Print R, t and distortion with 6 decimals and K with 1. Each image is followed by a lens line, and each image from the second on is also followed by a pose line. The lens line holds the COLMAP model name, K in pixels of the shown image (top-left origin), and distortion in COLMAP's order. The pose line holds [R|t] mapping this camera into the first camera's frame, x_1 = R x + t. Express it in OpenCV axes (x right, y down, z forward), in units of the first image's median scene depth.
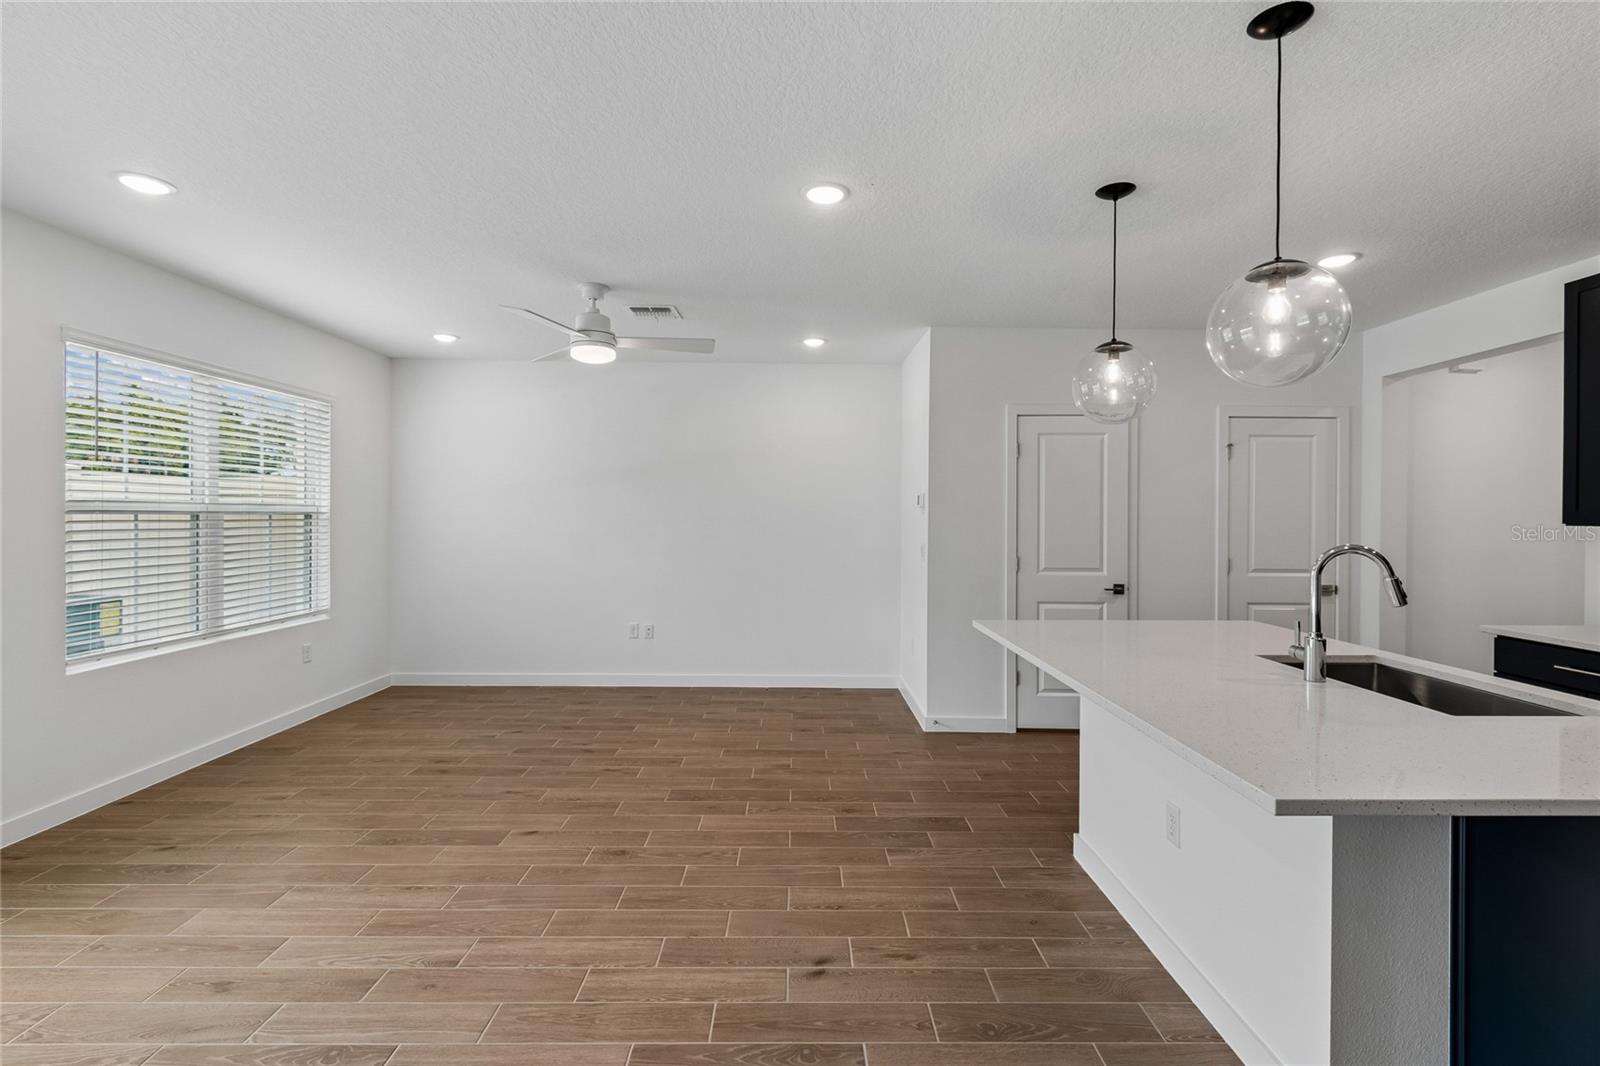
lens RADIAL K [[719.1, 0, 800.1], [0, 719.1, 517.7], [0, 0, 1]] dist [0.003288, -0.000307]
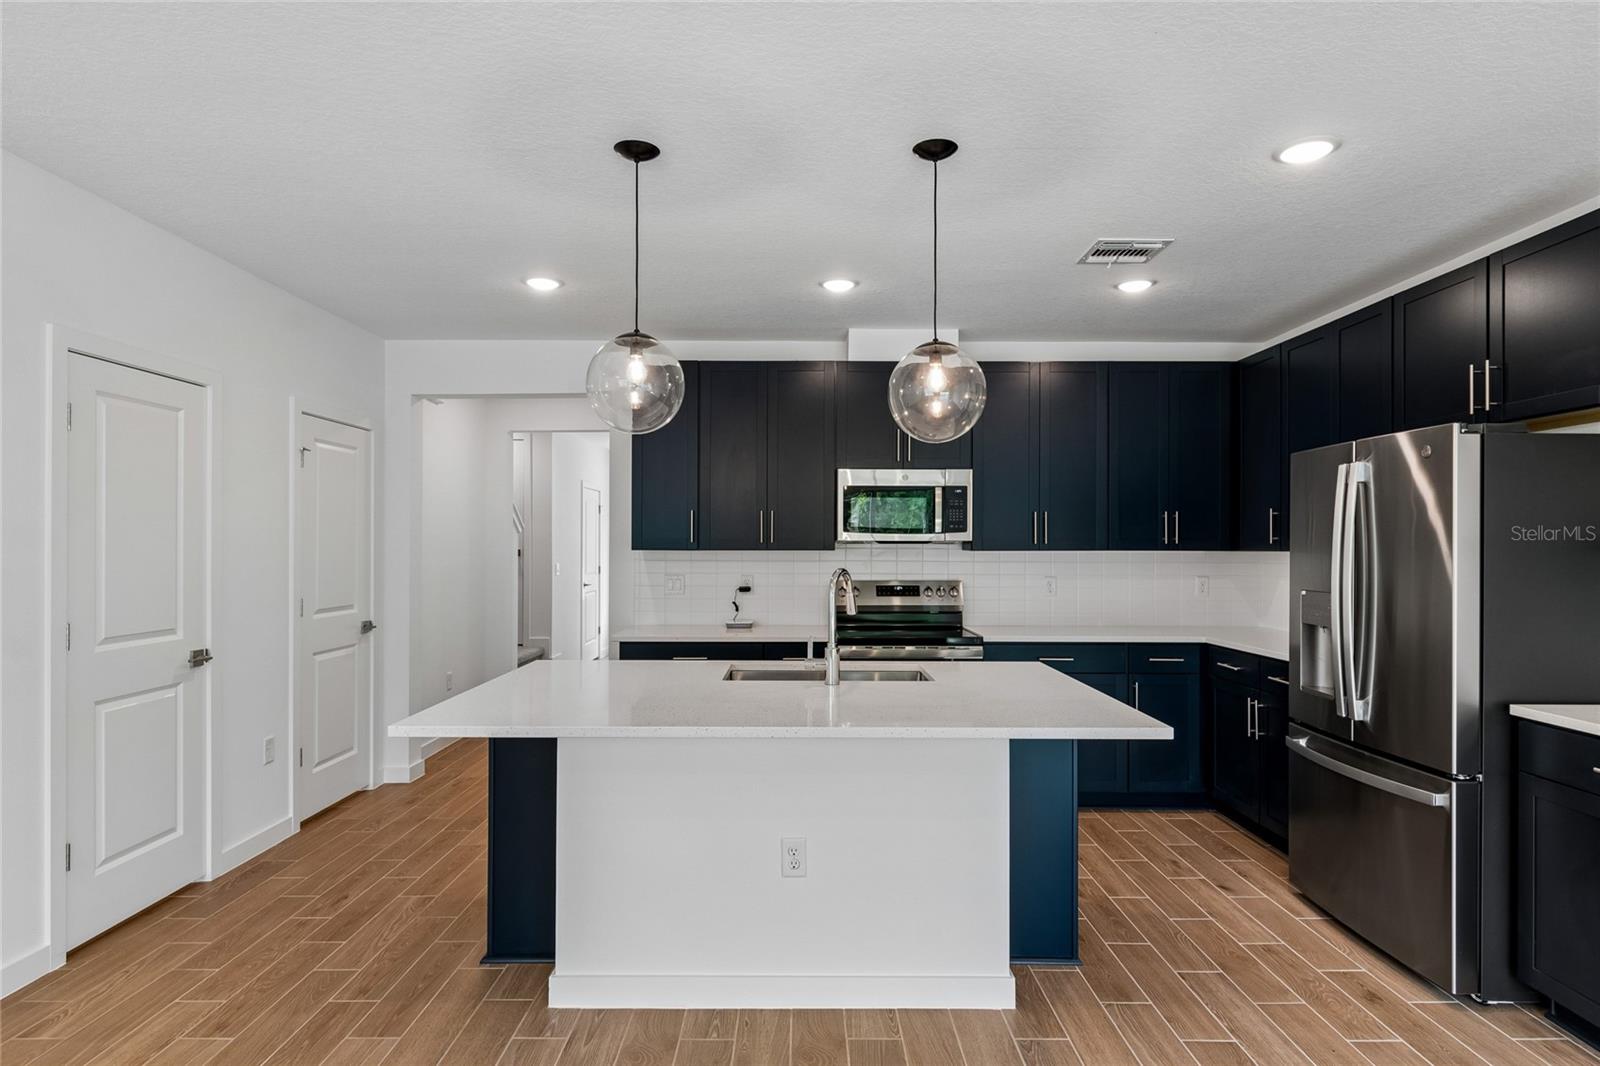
lens RADIAL K [[871.0, 0, 799.2], [0, 871.0, 541.4], [0, 0, 1]] dist [0.001386, -0.000121]
pose [[0.006721, -0.001390, 0.999976, -0.452402], [0.000876, 0.999999, 0.001384, -0.006483], [-0.999977, 0.000867, 0.006722, 0.659922]]
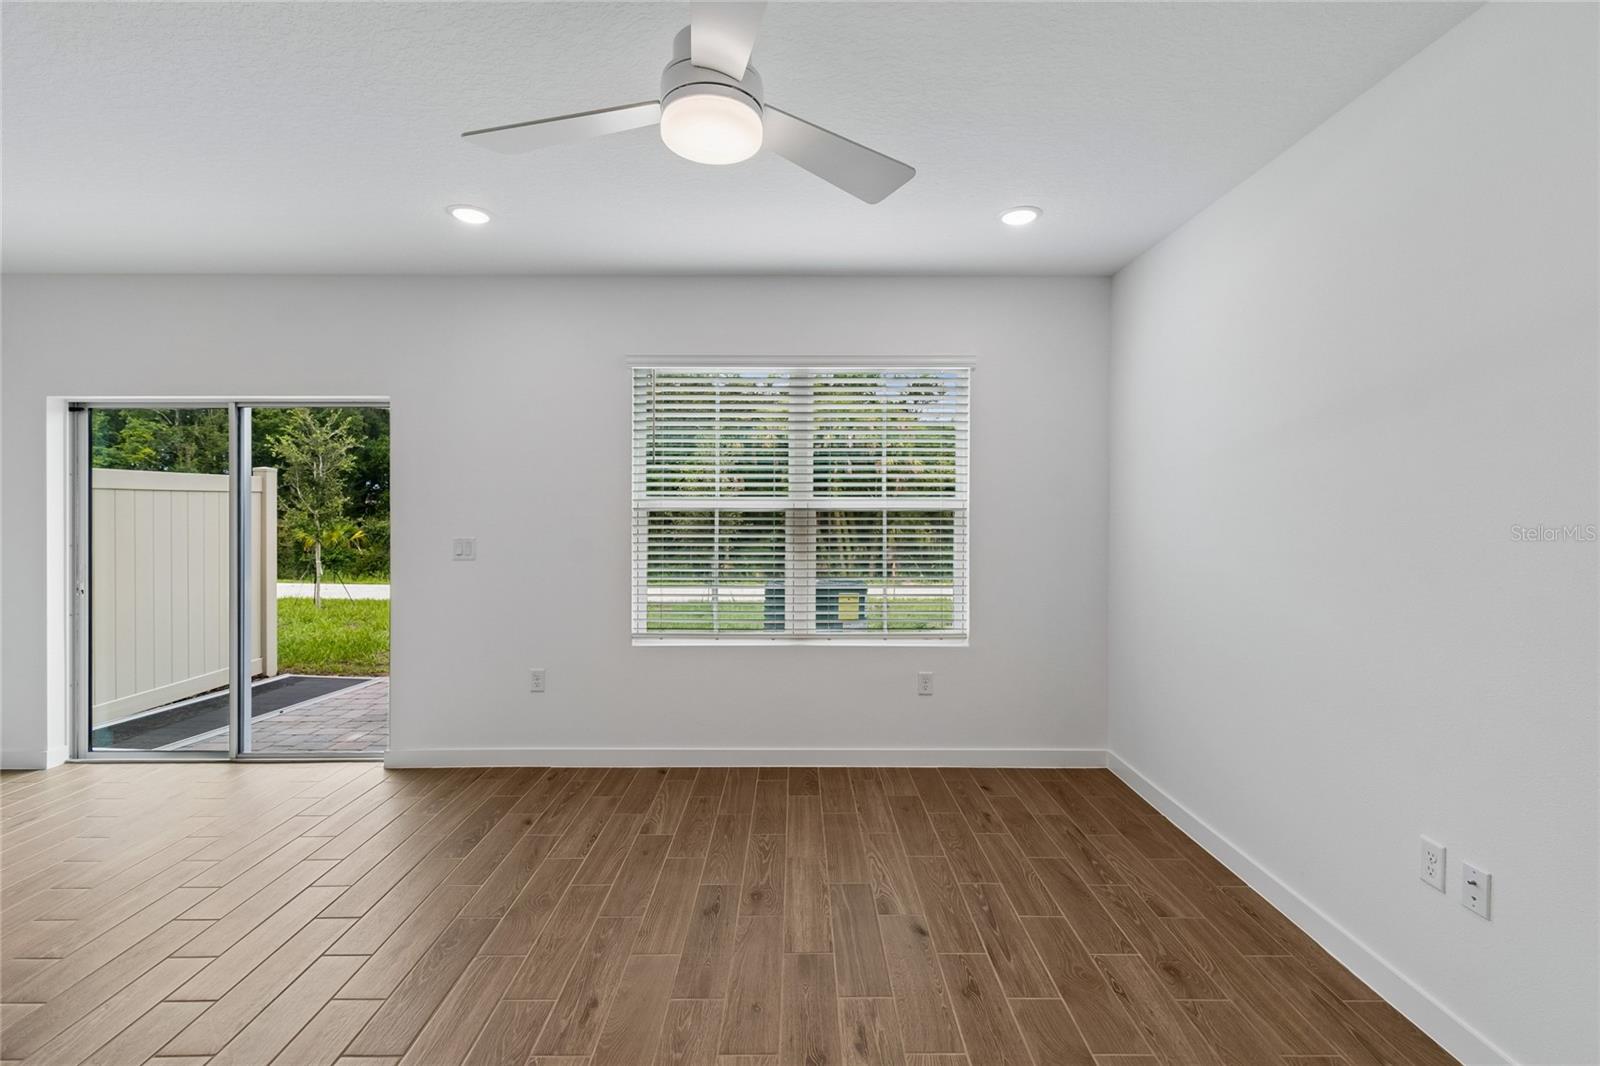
lens RADIAL K [[713.6, 0, 797.7], [0, 713.6, 510.9], [0, 0, 1]] dist [0.003932, -0.000789]
pose [[-0.003544, -0.003835, -0.999986, 0.165835], [-0.003505, 0.999987, -0.003823, -0.001676], [0.999988, 0.003491, -0.003558, 1.254274]]
